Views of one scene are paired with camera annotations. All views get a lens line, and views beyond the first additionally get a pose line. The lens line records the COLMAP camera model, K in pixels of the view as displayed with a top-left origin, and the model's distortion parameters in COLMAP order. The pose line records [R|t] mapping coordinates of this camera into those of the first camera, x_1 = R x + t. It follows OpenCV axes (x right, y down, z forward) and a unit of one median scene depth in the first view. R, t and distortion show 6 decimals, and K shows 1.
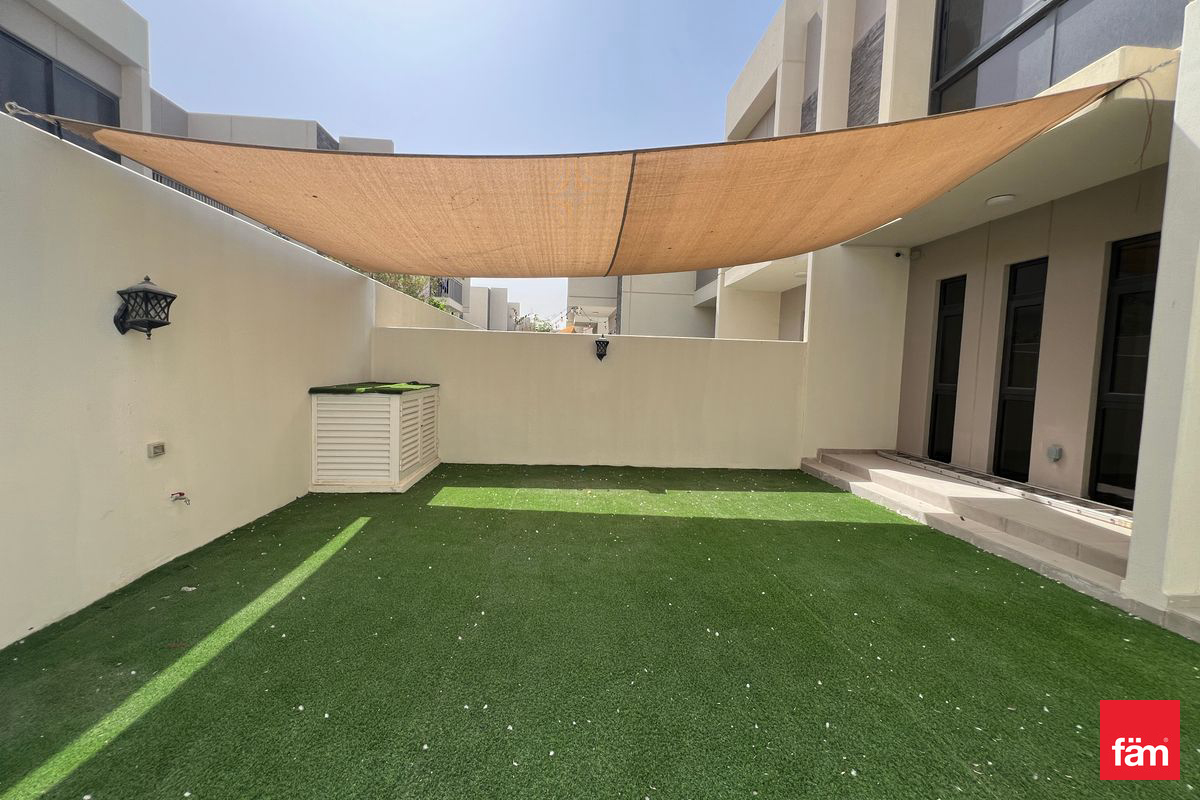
lens RADIAL K [[481.3, 0, 597.0], [0, 481.3, 396.0], [0, 0, 1]] dist [-0.000191, -0.000078]
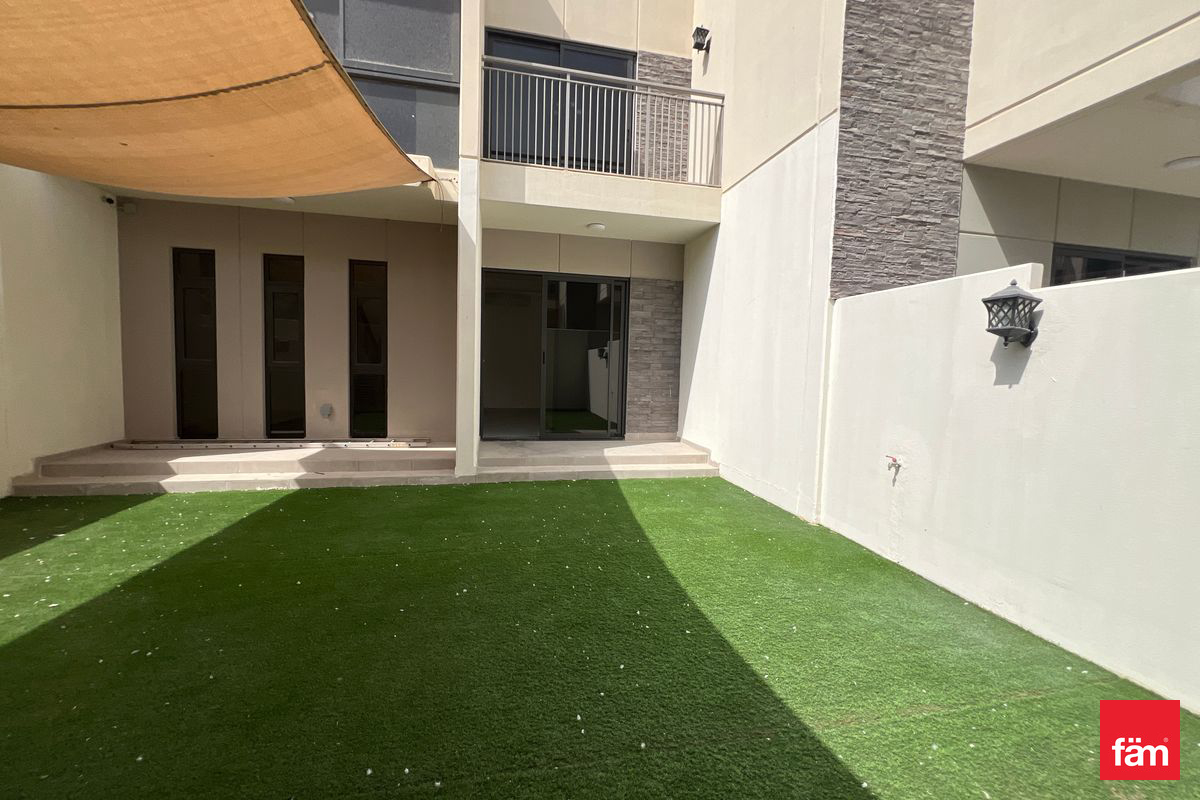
lens RADIAL K [[481.3, 0, 598.5], [0, 481.3, 399.9], [0, 0, 1]] dist [-0.000191, -0.000078]
pose [[-0.143290, -0.107324, 0.983844, -0.461975], [0.029502, 0.993198, 0.112641, -0.037994], [-0.989241, 0.045166, -0.139149, 0.441358]]
